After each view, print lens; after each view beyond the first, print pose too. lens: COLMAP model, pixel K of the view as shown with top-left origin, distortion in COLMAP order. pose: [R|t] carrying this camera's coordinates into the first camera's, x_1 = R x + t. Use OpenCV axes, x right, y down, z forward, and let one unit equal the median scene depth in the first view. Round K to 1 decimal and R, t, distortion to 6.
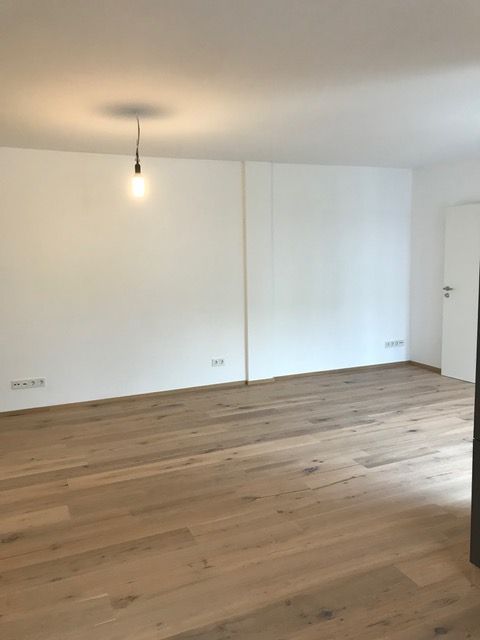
lens RADIAL K [[519.9, 0, 246.0], [0, 519.9, 315.0], [0, 0, 1]] dist [0.015121, -0.017654]
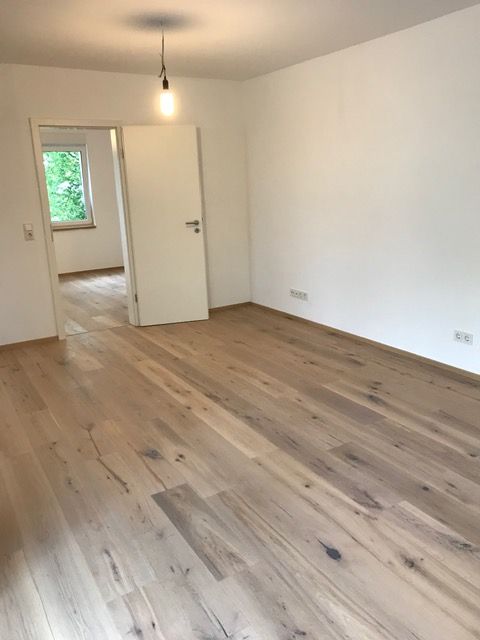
lens RADIAL K [[519.9, 0, 246.0], [0, 519.9, 315.0], [0, 0, 1]] dist [0.015121, -0.017654]
pose [[0.142635, 0.262546, -0.954319, 0.653724], [-0.092868, 0.963474, 0.251184, -0.093843], [0.985409, 0.052798, 0.161808, 0.769260]]
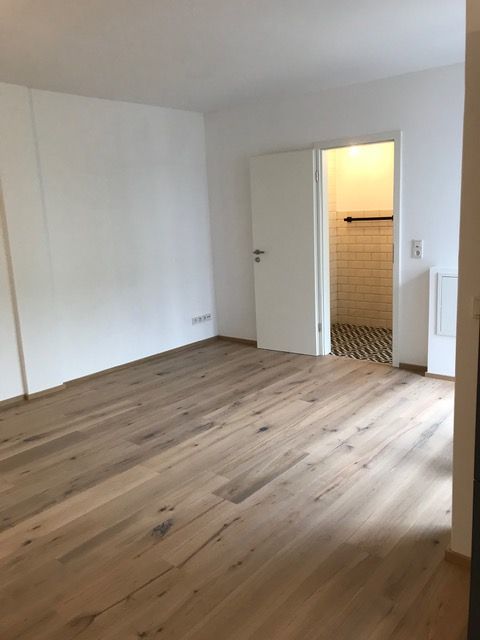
lens RADIAL K [[519.9, 0, 246.0], [0, 519.9, 315.0], [0, 0, 1]] dist [0.015121, -0.017654]
pose [[0.896119, -0.111414, 0.429601, -0.029462], [0.086415, 0.993253, 0.077338, -0.016882], [-0.435319, -0.032181, 0.899701, 0.269756]]
